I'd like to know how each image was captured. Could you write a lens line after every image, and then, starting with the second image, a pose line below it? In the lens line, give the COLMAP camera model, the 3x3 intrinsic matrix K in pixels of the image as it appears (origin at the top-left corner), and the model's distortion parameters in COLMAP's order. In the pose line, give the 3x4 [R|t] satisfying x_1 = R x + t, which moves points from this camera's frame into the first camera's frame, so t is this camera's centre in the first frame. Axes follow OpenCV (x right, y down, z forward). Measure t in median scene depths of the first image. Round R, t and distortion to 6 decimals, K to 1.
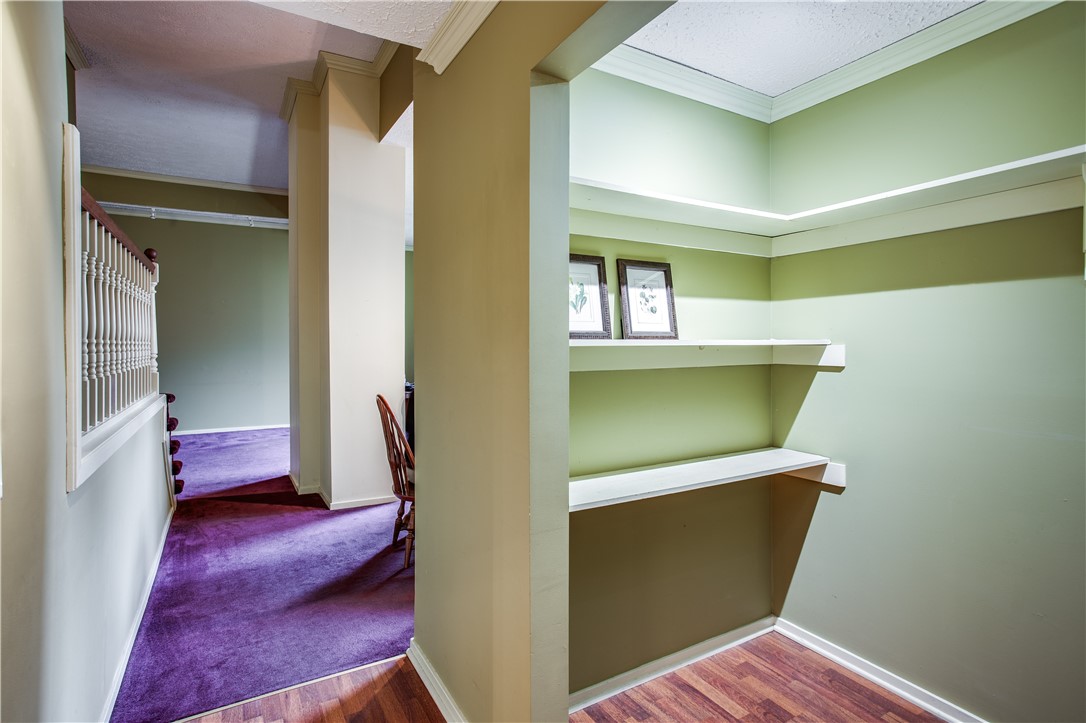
lens RADIAL K [[535.8, 0, 543.3], [0, 535.8, 342.4], [0, 0, 1]] dist [-0.000454, -0.000177]
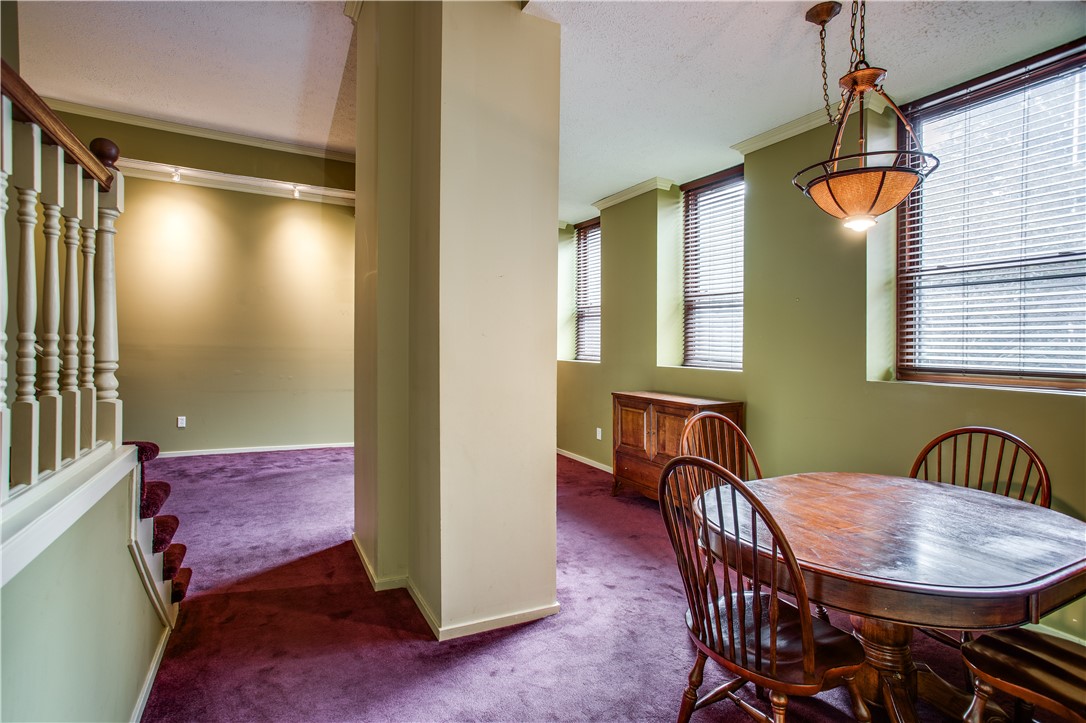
lens RADIAL K [[535.8, 0, 543.3], [0, 535.8, 342.4], [0, 0, 1]] dist [-0.000454, -0.000177]
pose [[0.998308, 0.007532, -0.057657, -0.493080], [-0.007551, 0.999971, -0.000120, 0.002431], [0.057655, 0.000555, 0.998336, 0.853090]]
